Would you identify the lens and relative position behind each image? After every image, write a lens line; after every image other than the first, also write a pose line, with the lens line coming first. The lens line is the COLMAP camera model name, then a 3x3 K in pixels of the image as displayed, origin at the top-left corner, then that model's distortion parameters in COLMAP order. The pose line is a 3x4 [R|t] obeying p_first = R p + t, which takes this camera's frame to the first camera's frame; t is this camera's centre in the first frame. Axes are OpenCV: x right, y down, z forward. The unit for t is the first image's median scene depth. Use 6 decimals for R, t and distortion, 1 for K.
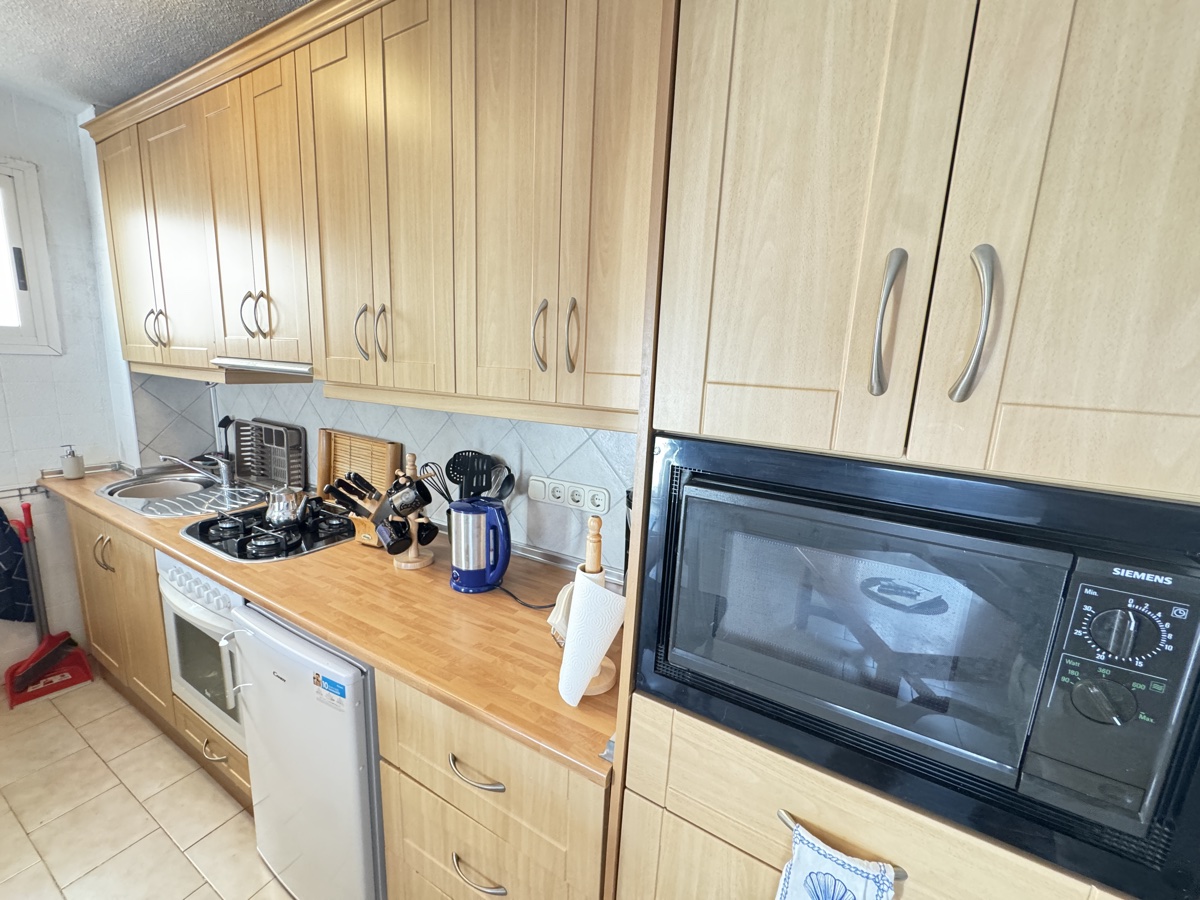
lens RADIAL K [[478.9, 0, 599.8], [0, 478.9, 448.7], [0, 0, 1]] dist [-0.002248, -0.000160]
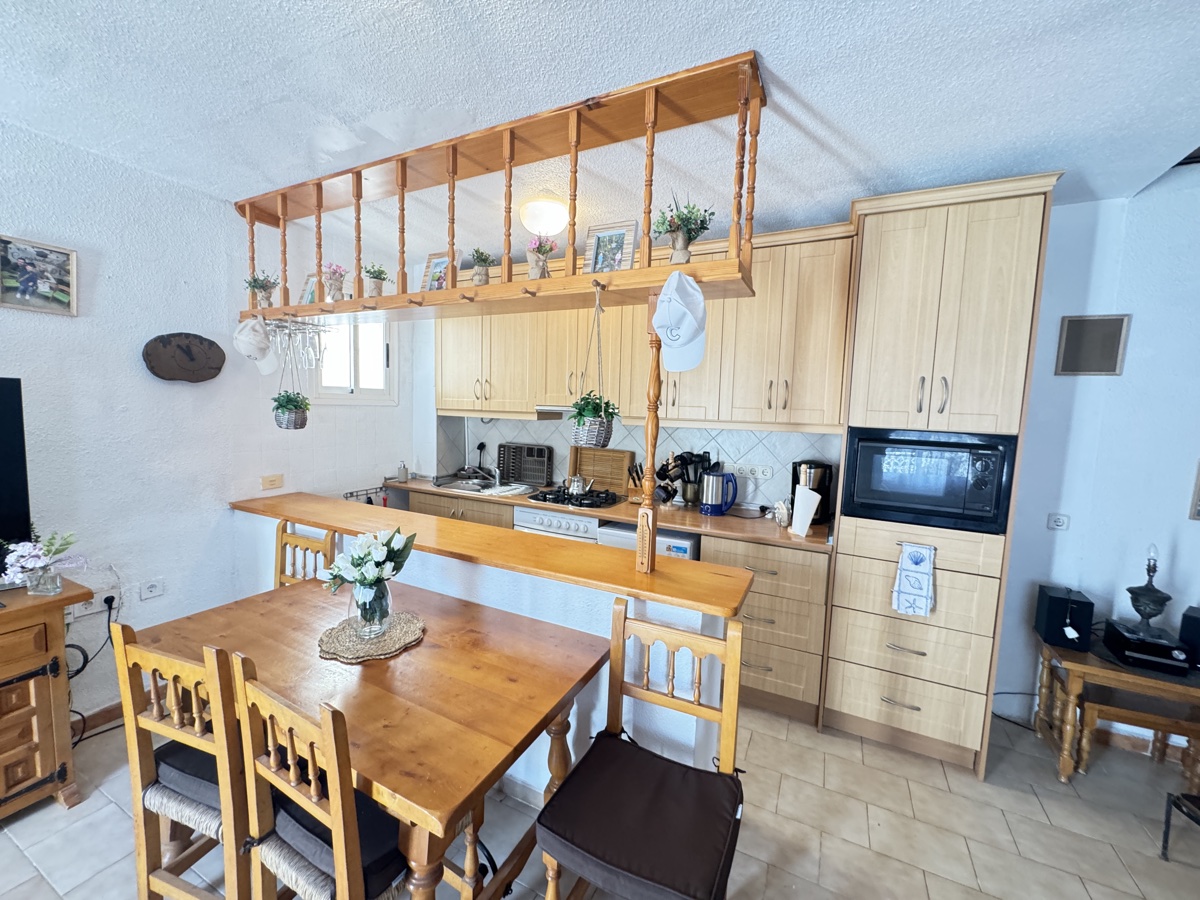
lens RADIAL K [[478.9, 0, 599.8], [0, 478.9, 448.7], [0, 0, 1]] dist [-0.002248, -0.000160]
pose [[0.998351, -0.023046, 0.052578, -1.128349], [0.027319, 0.996254, -0.082049, 0.216752], [-0.050490, 0.083350, 0.995240, -1.374718]]
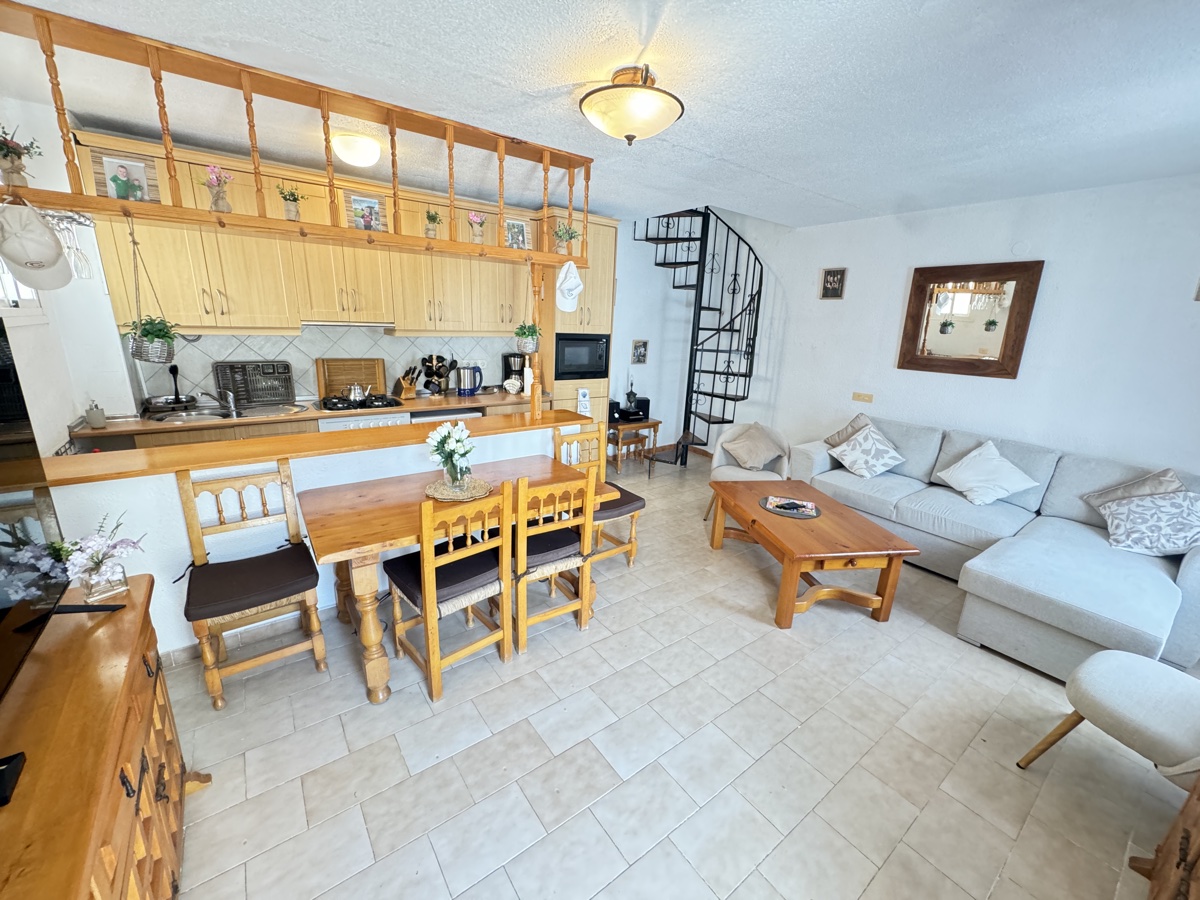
lens RADIAL K [[478.9, 0, 599.8], [0, 478.9, 448.7], [0, 0, 1]] dist [-0.002248, -0.000160]
pose [[0.409386, -0.273566, 0.870382, -3.528574], [0.141598, 0.961480, 0.235598, 0.017327], [-0.901306, 0.026794, 0.432353, -1.390889]]
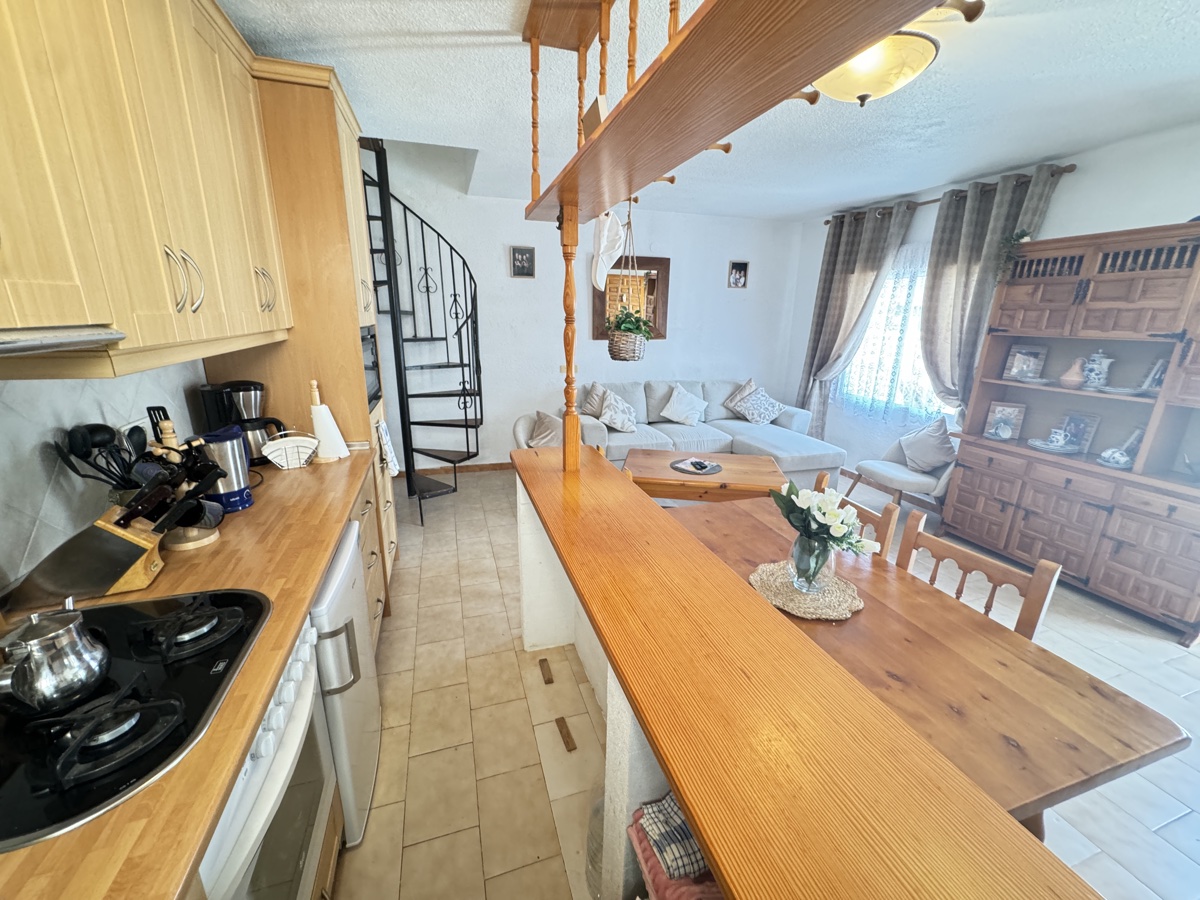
lens RADIAL K [[478.9, 0, 599.8], [0, 478.9, 448.7], [0, 0, 1]] dist [-0.002248, -0.000160]
pose [[-0.735702, -0.244680, 0.631564, -2.156167], [0.063826, 0.903271, 0.424296, -0.367094], [-0.674291, 0.352466, -0.648922, 1.477915]]
